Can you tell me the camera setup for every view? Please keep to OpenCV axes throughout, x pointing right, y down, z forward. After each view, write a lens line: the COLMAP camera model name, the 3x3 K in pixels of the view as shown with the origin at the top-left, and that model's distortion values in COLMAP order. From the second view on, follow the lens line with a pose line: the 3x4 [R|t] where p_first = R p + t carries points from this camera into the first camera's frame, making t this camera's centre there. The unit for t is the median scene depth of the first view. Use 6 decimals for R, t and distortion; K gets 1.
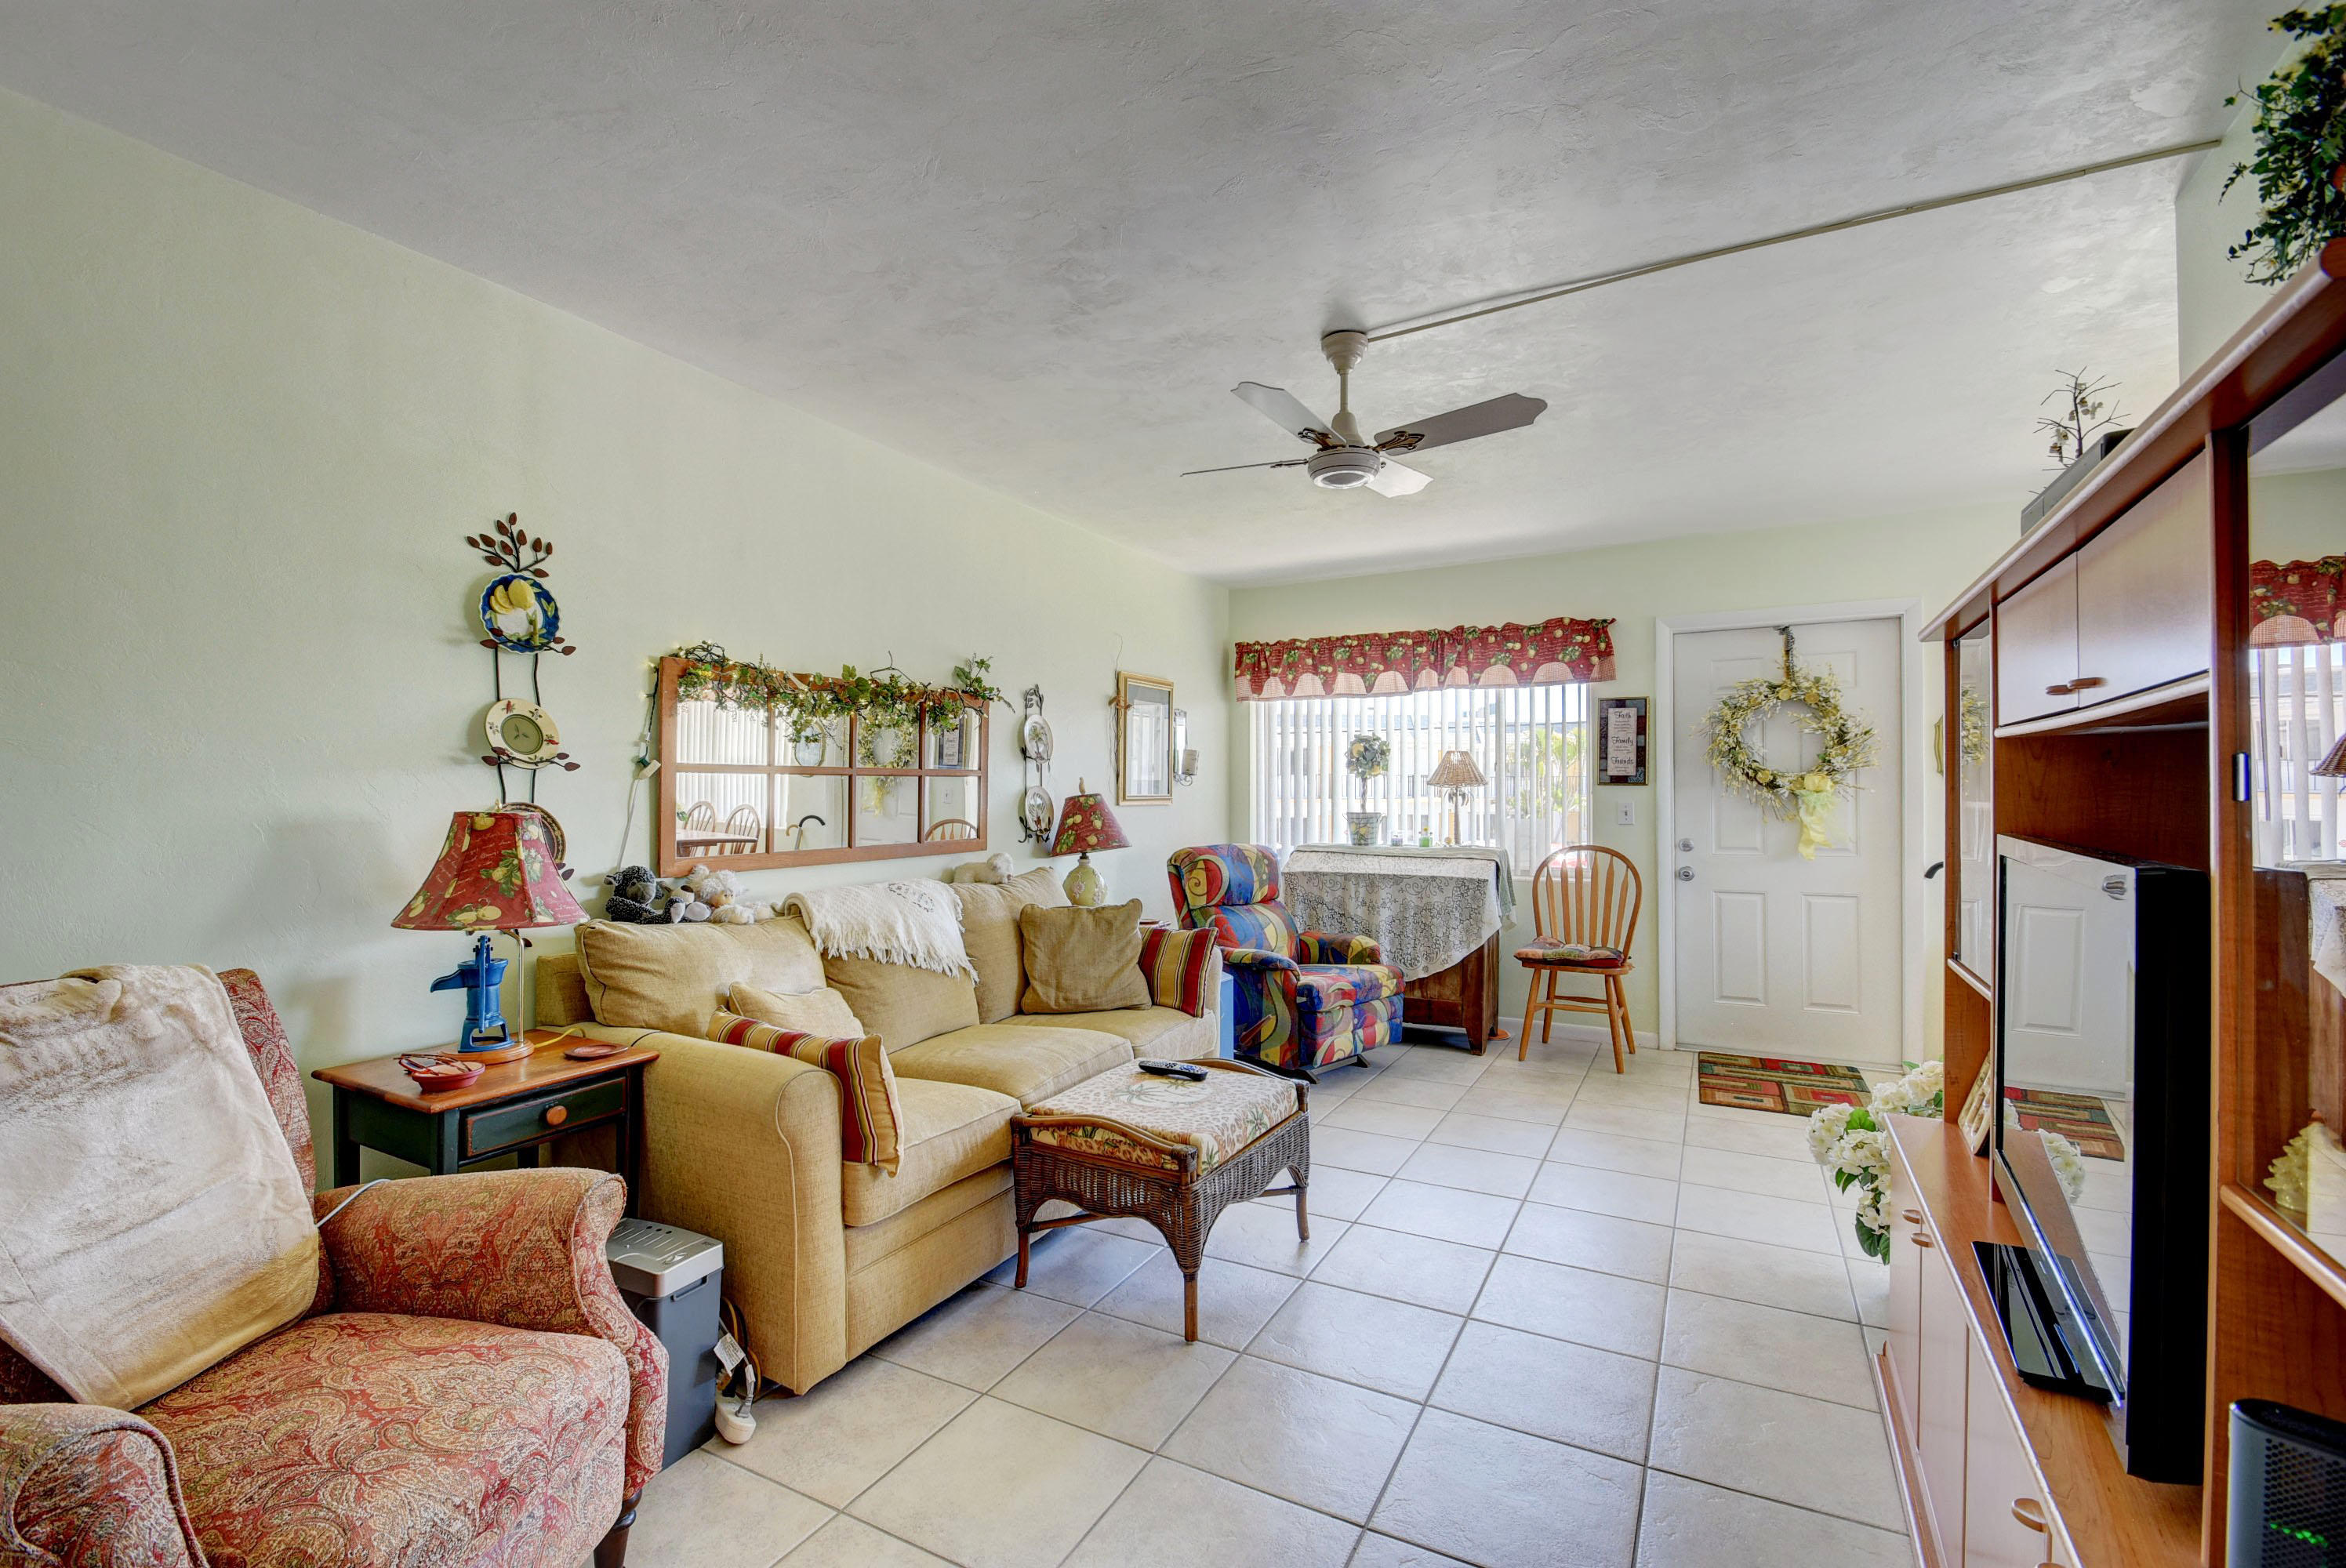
lens RADIAL K [[1032.9, 0, 1131.7], [0, 1032.9, 795.1], [0, 0, 1]] dist [0.009935, -0.015309]
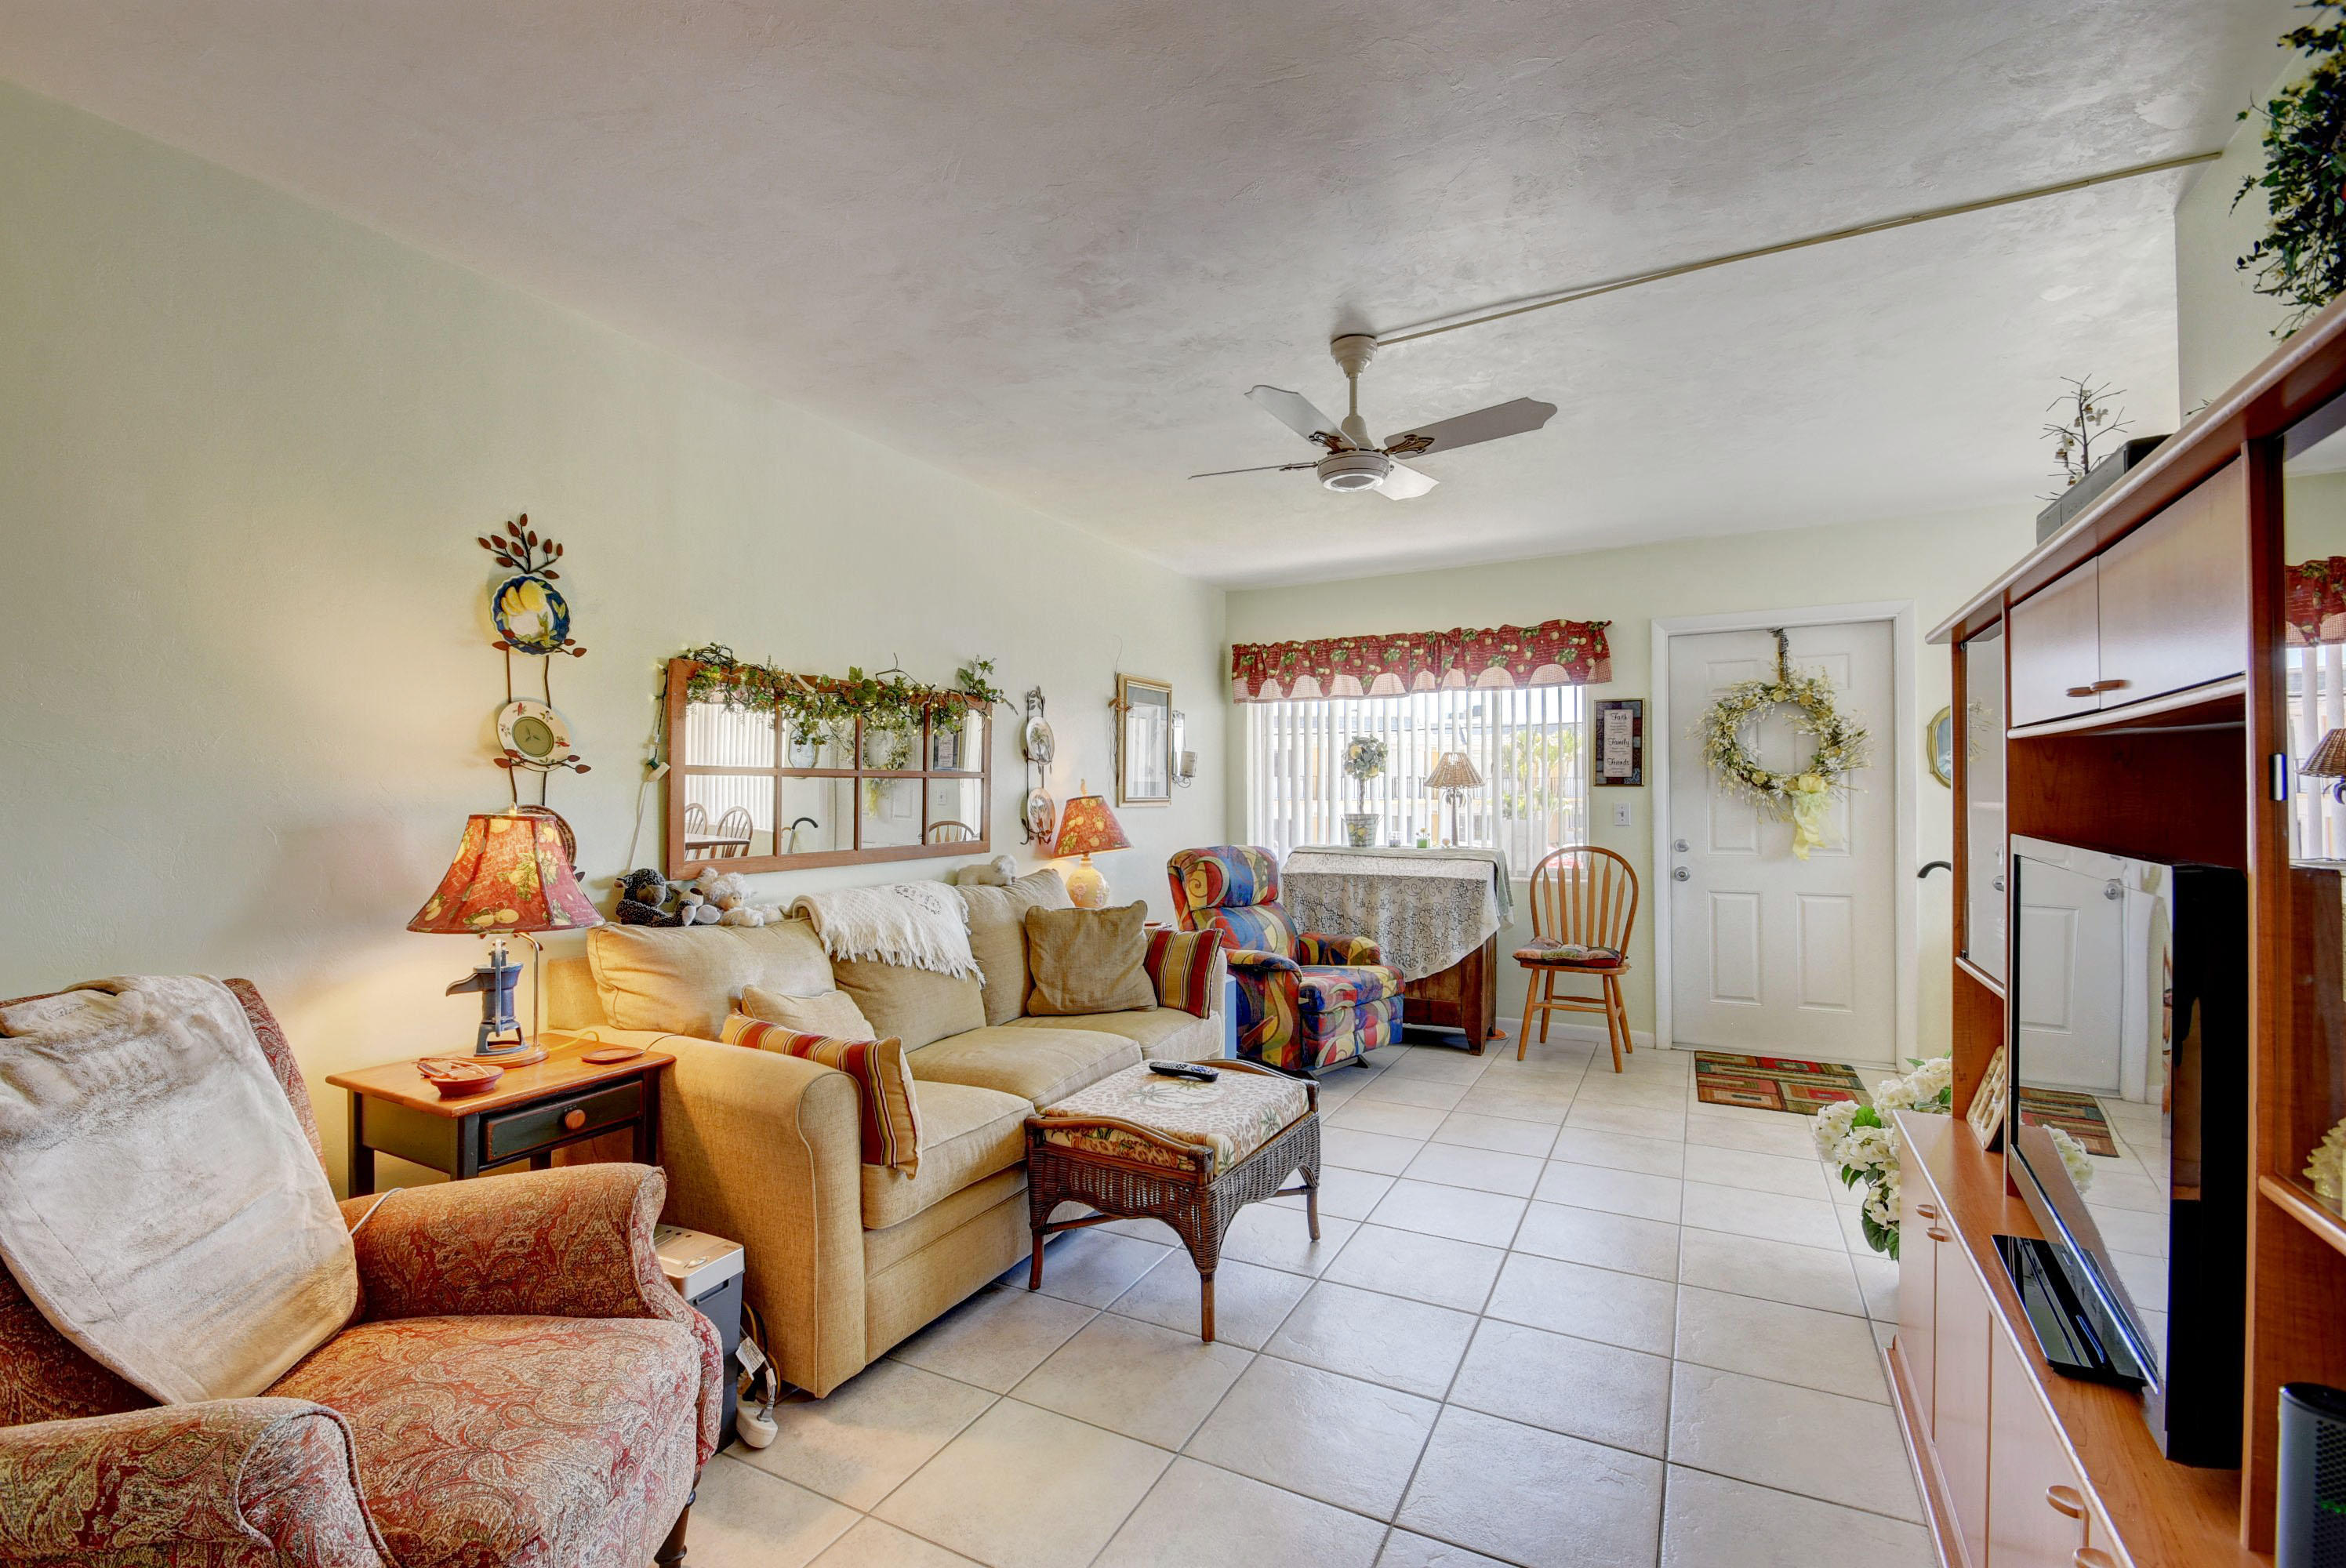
lens RADIAL K [[1032.9, 0, 1131.7], [0, 1032.9, 795.1], [0, 0, 1]] dist [0.009935, -0.015309]
pose [[0.999906, -0.001370, 0.013627, -0.018795], [0.001396, 0.999997, -0.001849, 0.000166], [-0.013624, 0.001868, 0.999905, -0.001575]]
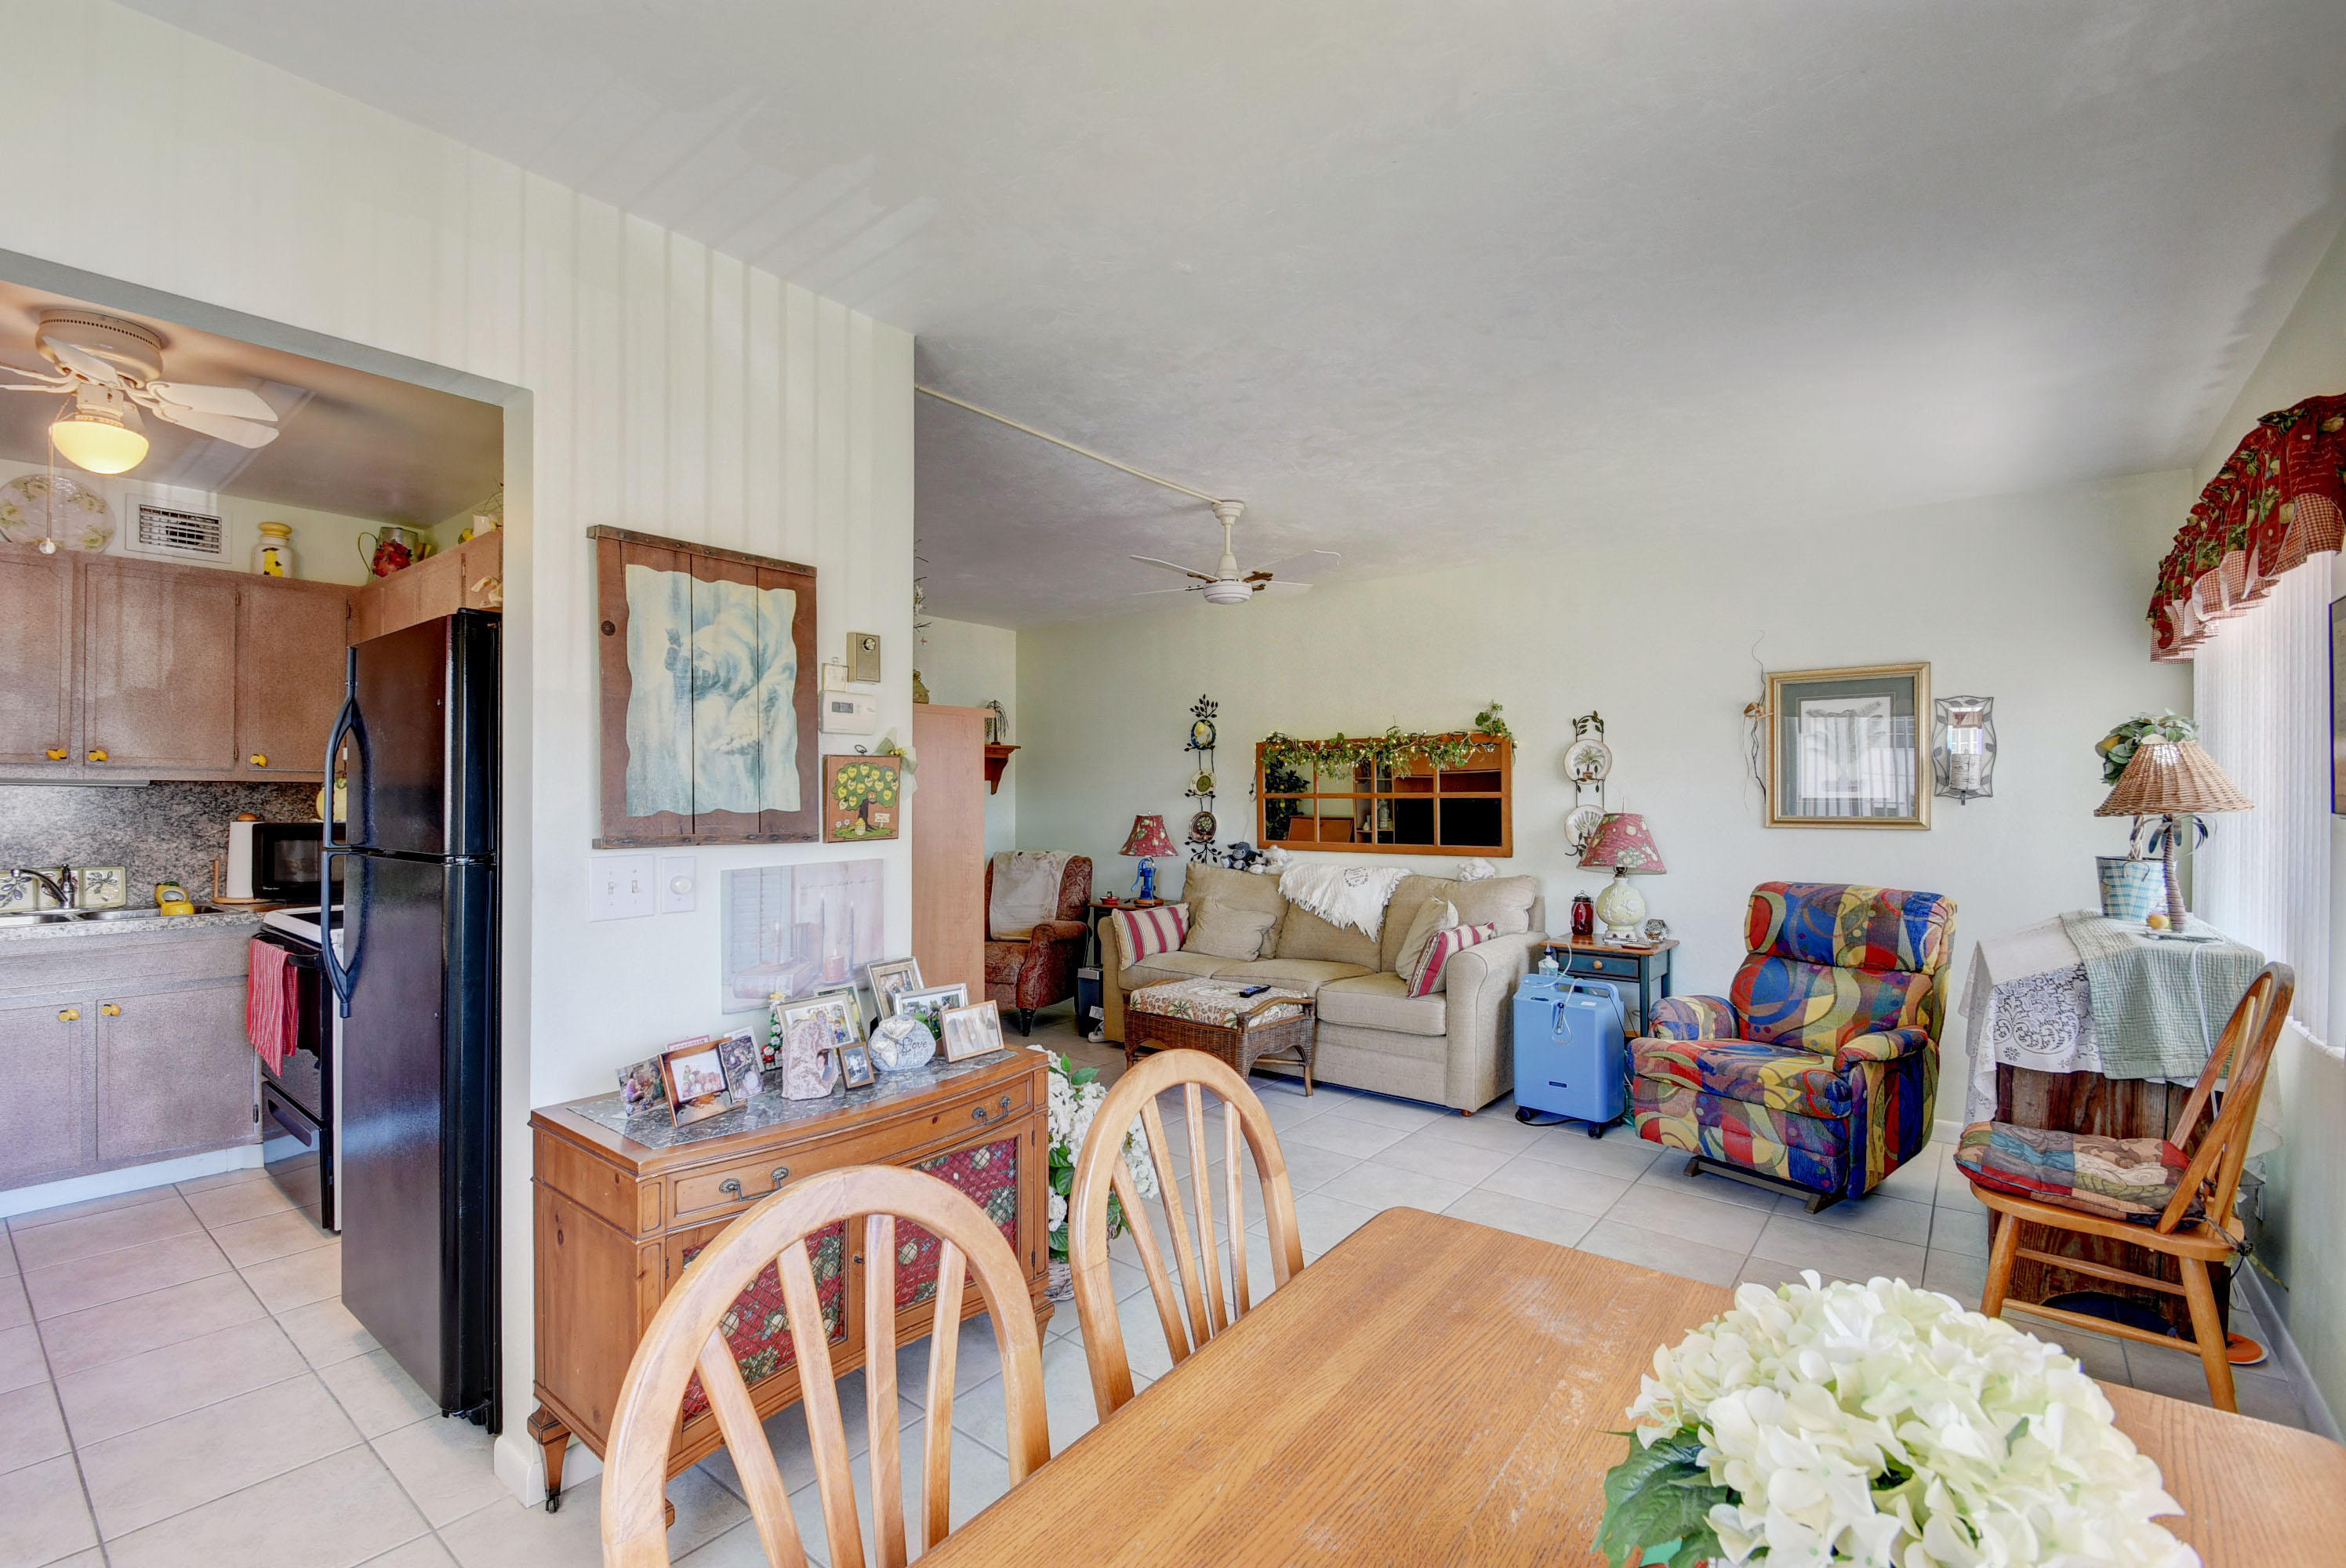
lens RADIAL K [[1032.9, 0, 1131.7], [0, 1032.9, 795.1], [0, 0, 1]] dist [0.009935, -0.015309]
pose [[-0.173512, 0.003389, -0.984826, 1.290715], [0.001665, 0.999994, 0.003148, -0.028231], [0.984830, -0.001094, -0.173517, 0.868434]]
